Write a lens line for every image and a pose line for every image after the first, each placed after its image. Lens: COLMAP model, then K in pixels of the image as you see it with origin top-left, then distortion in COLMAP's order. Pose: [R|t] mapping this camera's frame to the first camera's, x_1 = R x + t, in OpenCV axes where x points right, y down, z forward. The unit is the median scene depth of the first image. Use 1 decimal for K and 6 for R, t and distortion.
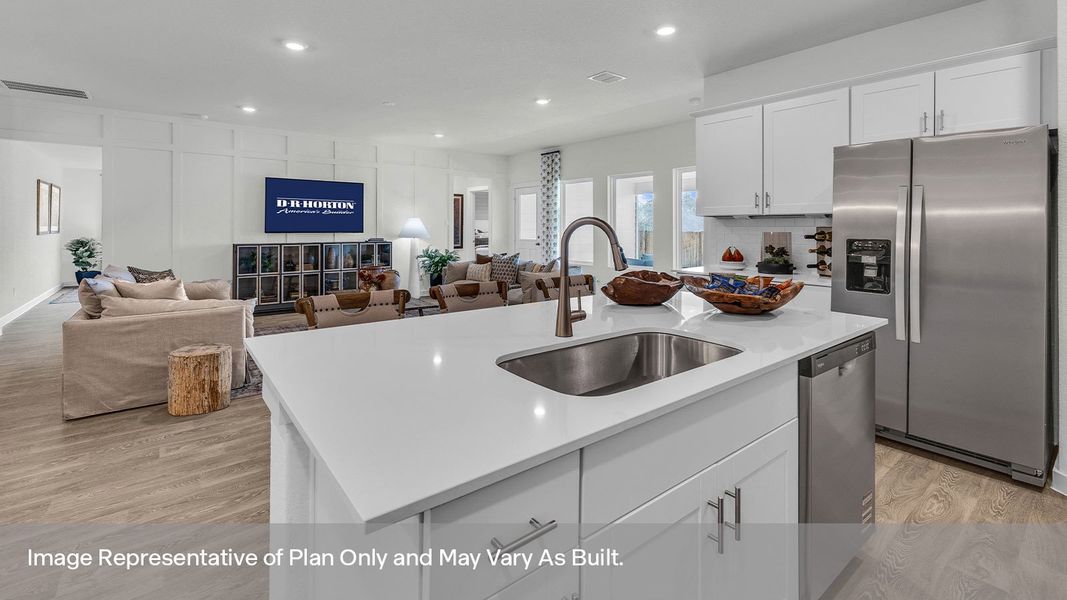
lens RADIAL K [[460.7, 0, 527.2], [0, 460.7, 226.0], [0, 0, 1]] dist [-0.000260, 0.000186]
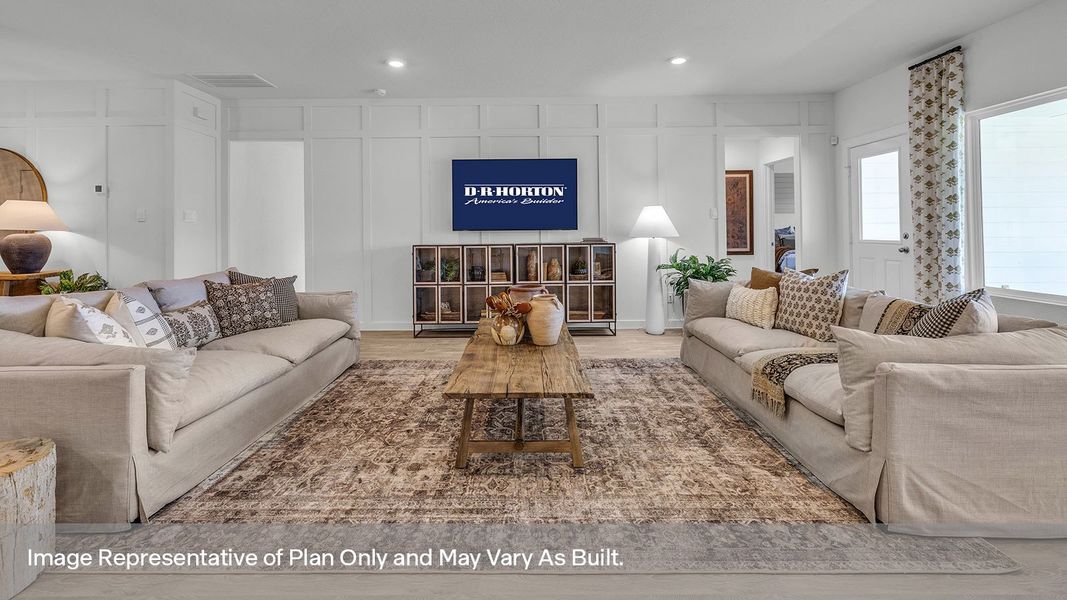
lens RADIAL K [[460.7, 0, 527.2], [0, 460.7, 226.0], [0, 0, 1]] dist [-0.000260, 0.000186]
pose [[0.783015, -0.014999, -0.621821, 0.016795], [0.012558, 0.999887, -0.008305, 0.014548], [0.621875, -0.001306, 0.783115, 0.429178]]
